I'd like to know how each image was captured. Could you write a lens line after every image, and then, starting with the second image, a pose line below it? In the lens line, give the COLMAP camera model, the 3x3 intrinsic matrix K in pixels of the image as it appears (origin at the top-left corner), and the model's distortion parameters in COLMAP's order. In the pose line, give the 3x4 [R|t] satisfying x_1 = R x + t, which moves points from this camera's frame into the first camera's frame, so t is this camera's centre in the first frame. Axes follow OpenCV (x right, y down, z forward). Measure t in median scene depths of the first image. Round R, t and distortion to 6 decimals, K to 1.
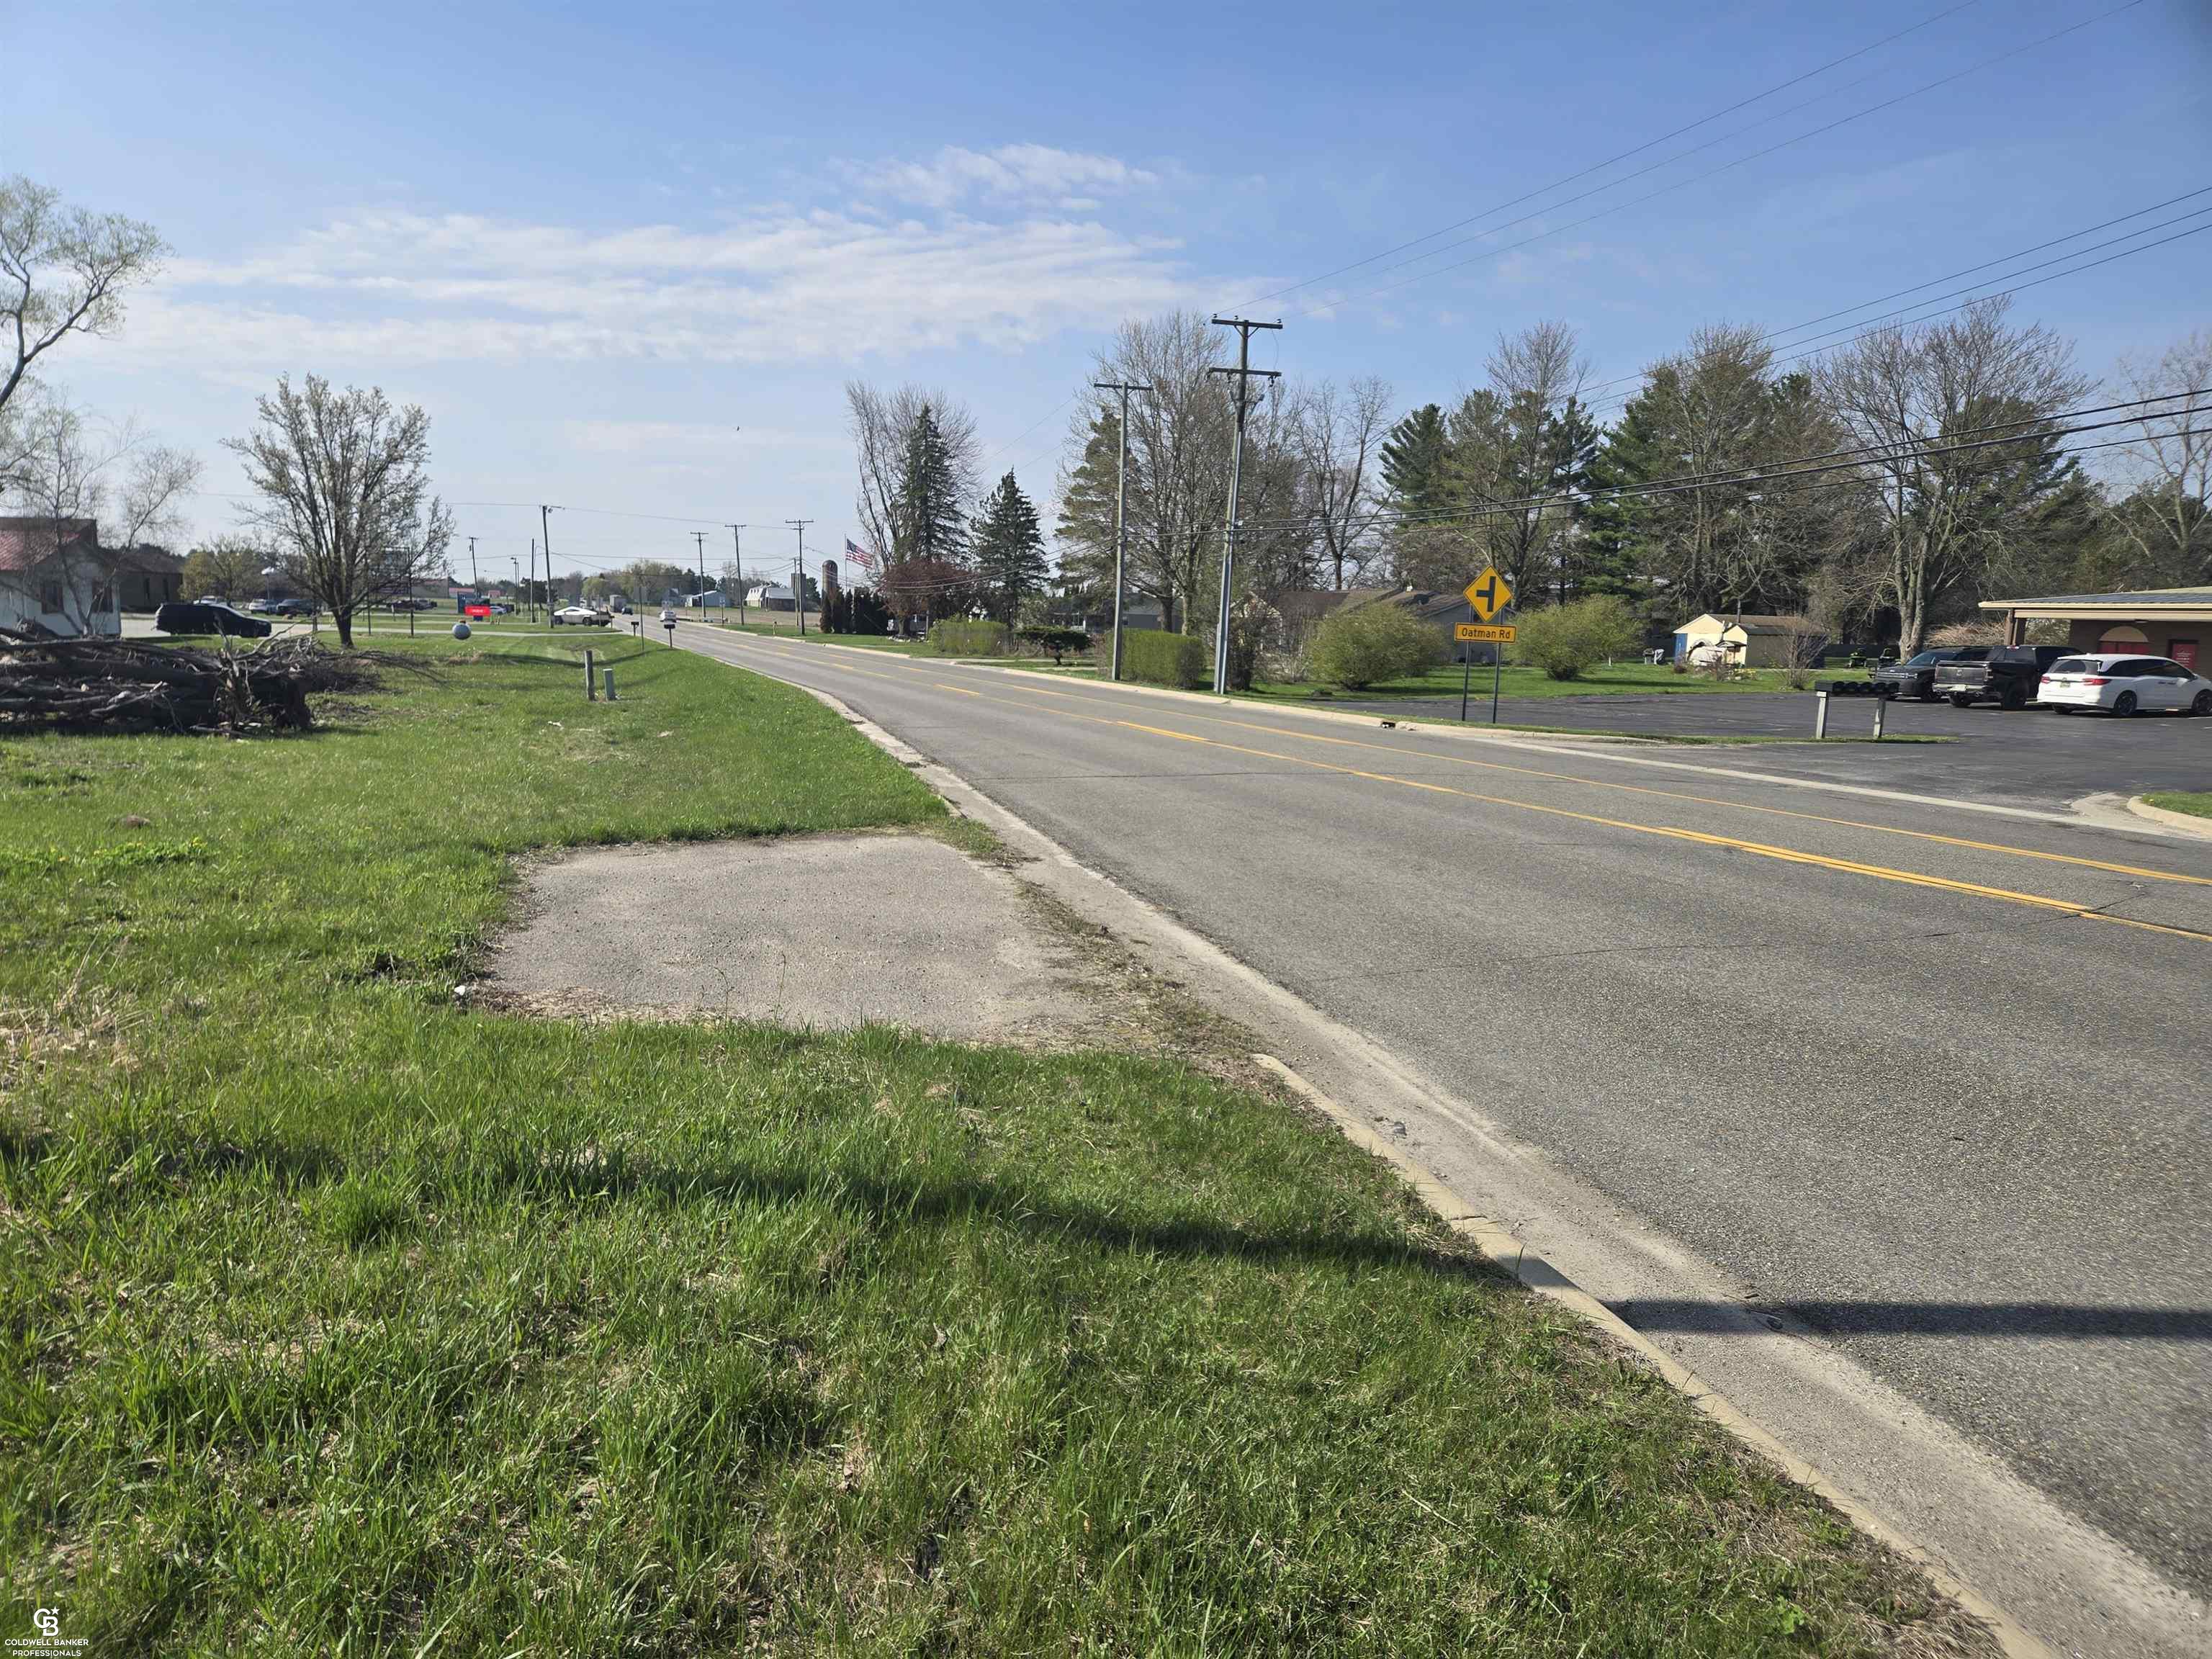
lens RADIAL K [[1488.4, 0, 1090.7], [0, 1488.4, 834.6], [0, 0, 1]] dist [0.090815, -0.087805]
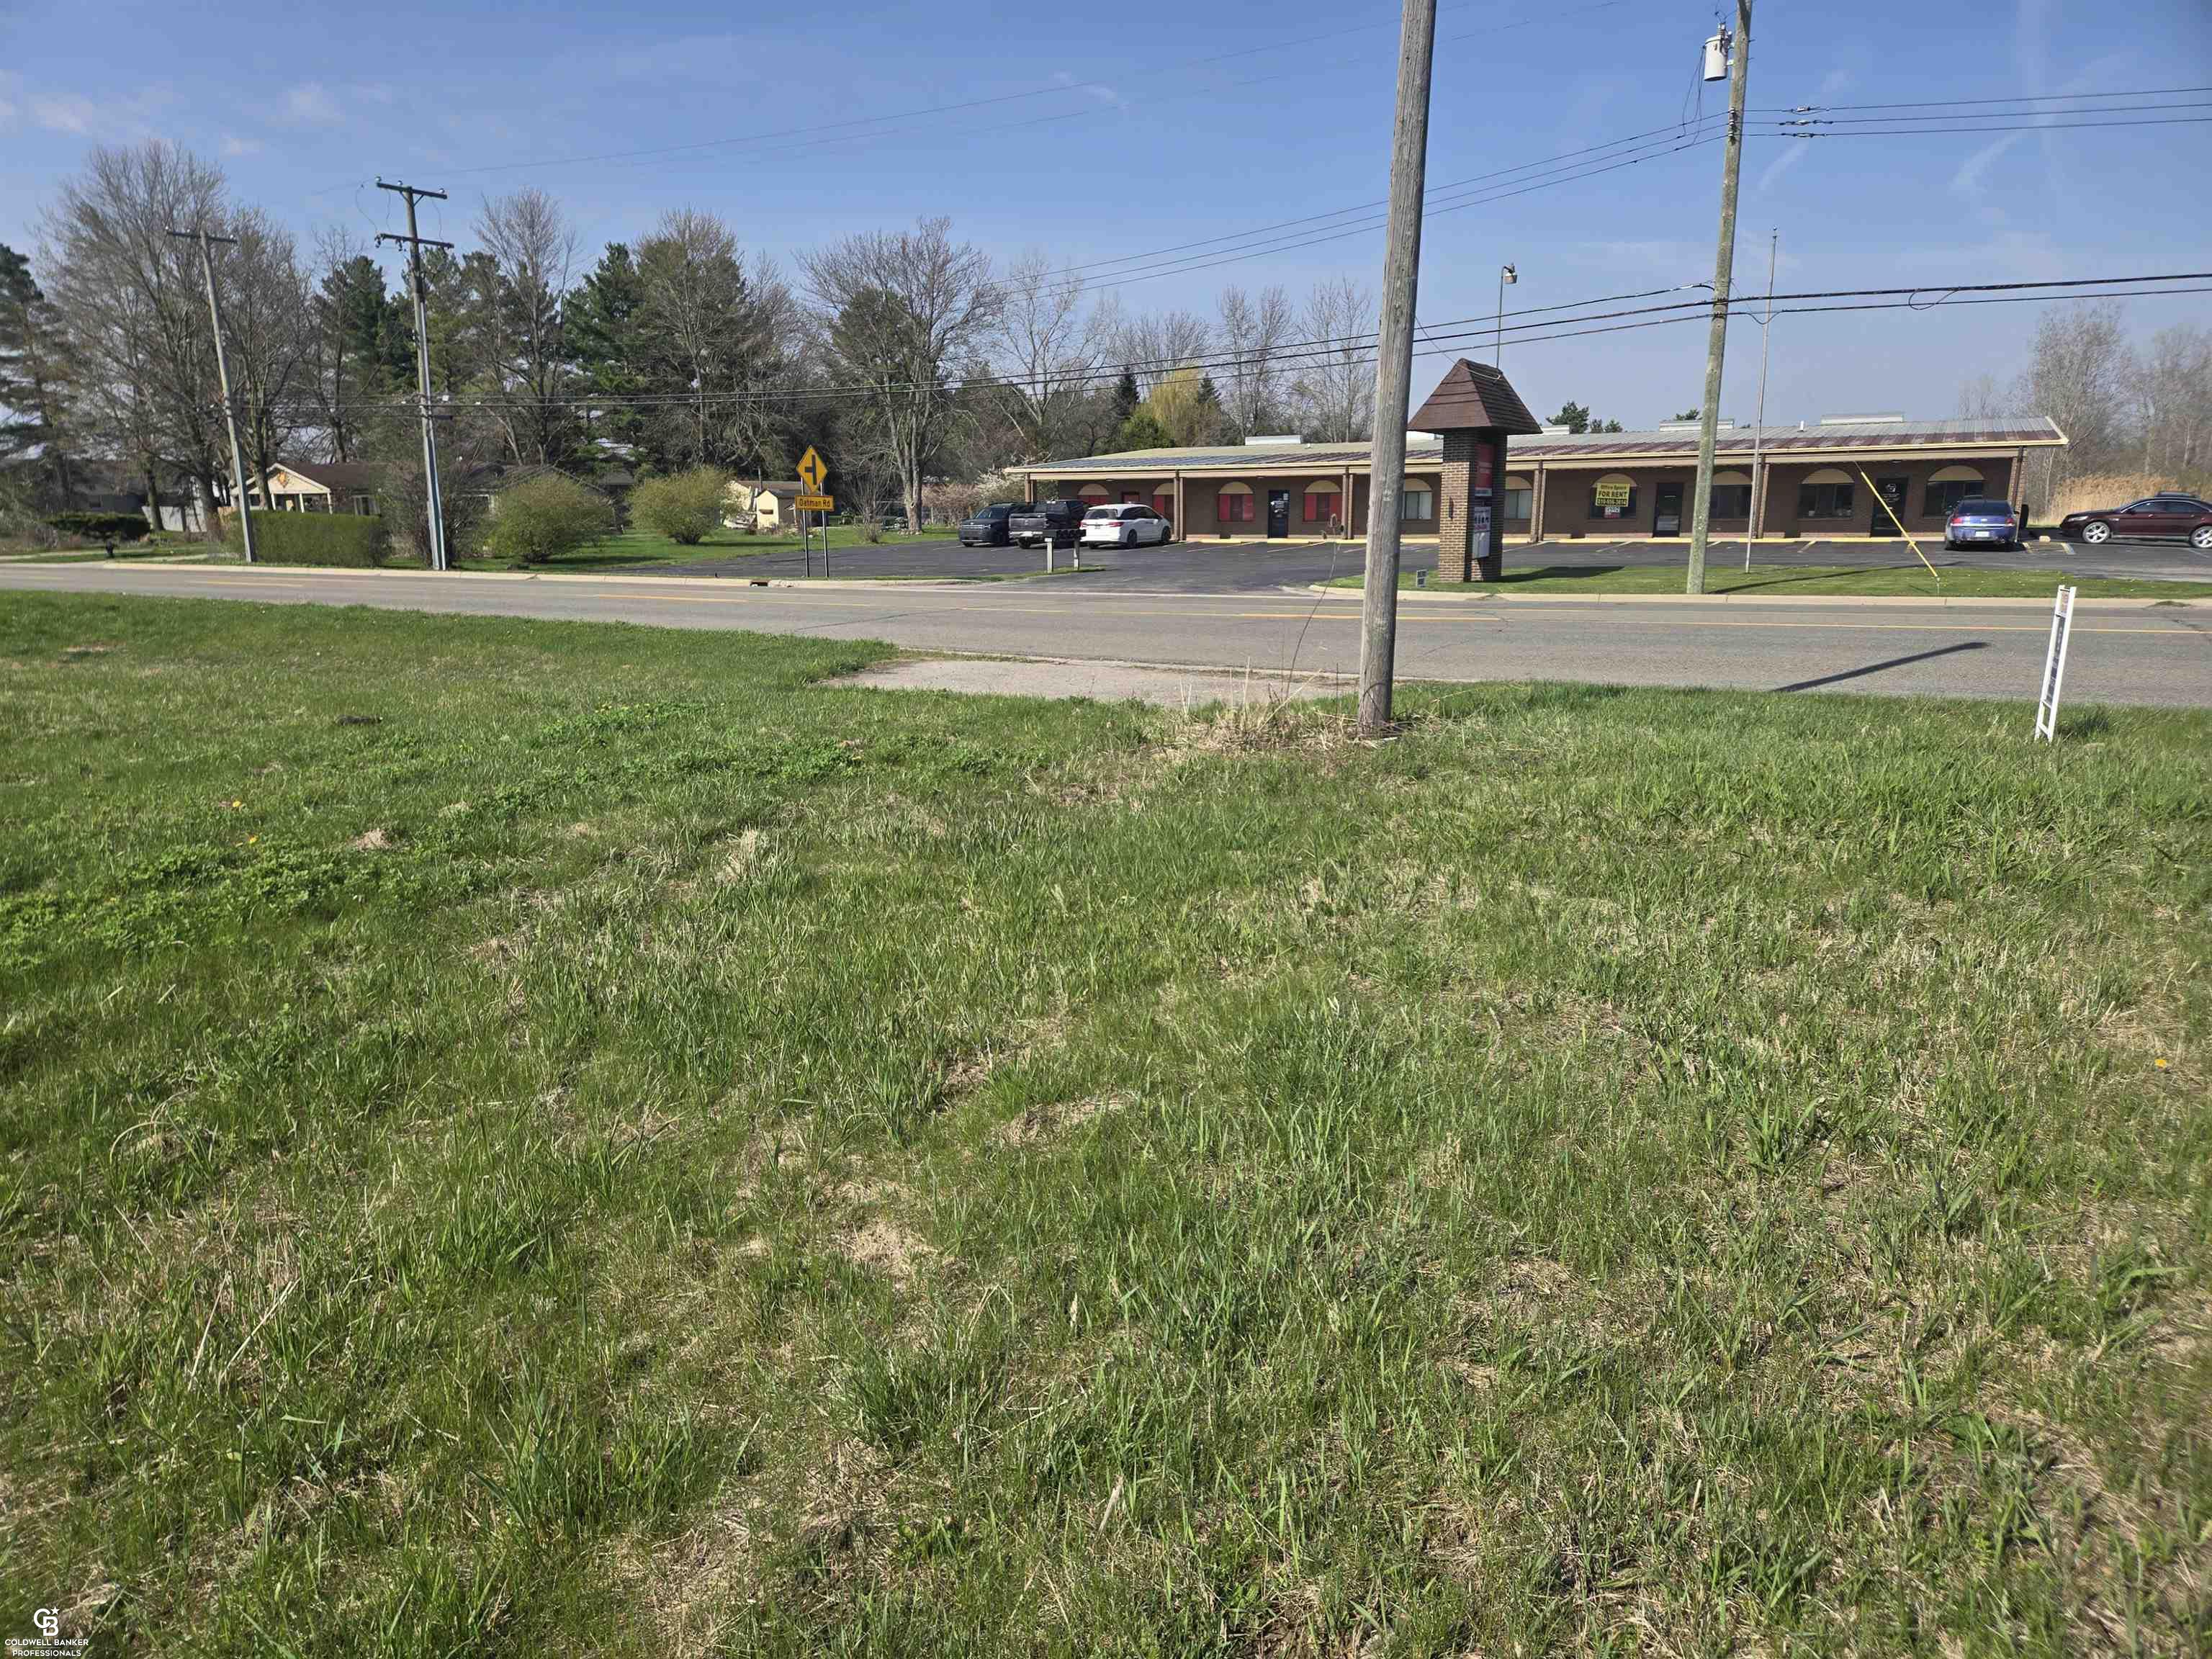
lens RADIAL K [[1488.4, 0, 1090.7], [0, 1488.4, 834.6], [0, 0, 1]] dist [0.090815, -0.087805]
pose [[0.749955, -0.181047, 0.636231, -0.270460], [0.125674, 0.983295, 0.131671, -0.001503], [-0.649441, -0.018789, 0.760180, -0.049916]]
